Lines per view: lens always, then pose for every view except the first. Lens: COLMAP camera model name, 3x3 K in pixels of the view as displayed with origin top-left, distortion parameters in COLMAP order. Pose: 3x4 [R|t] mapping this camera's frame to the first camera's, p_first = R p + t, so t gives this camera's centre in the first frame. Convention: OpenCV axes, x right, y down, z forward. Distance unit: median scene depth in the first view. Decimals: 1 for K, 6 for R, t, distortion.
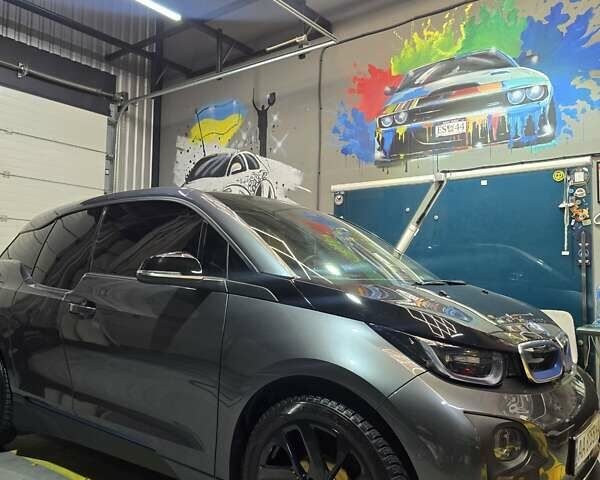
lens RADIAL K [[533.5, 0, 300.0], [0, 533.5, 240.0], [0, 0, 1]] dist [0.058192, -0.105546]
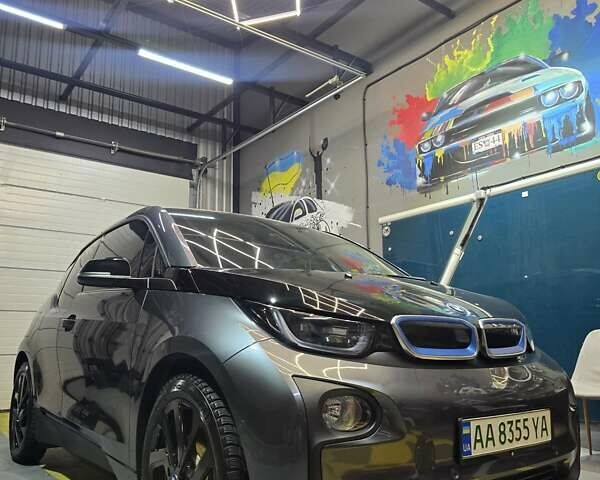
lens RADIAL K [[533.5, 0, 300.0], [0, 533.5, 240.0], [0, 0, 1]] dist [0.058192, -0.105546]
pose [[0.959839, -0.080879, -0.268639, 0.190359], [0.045184, 0.989609, -0.136501, 0.069250], [0.276888, 0.118881, 0.953520, 0.027505]]
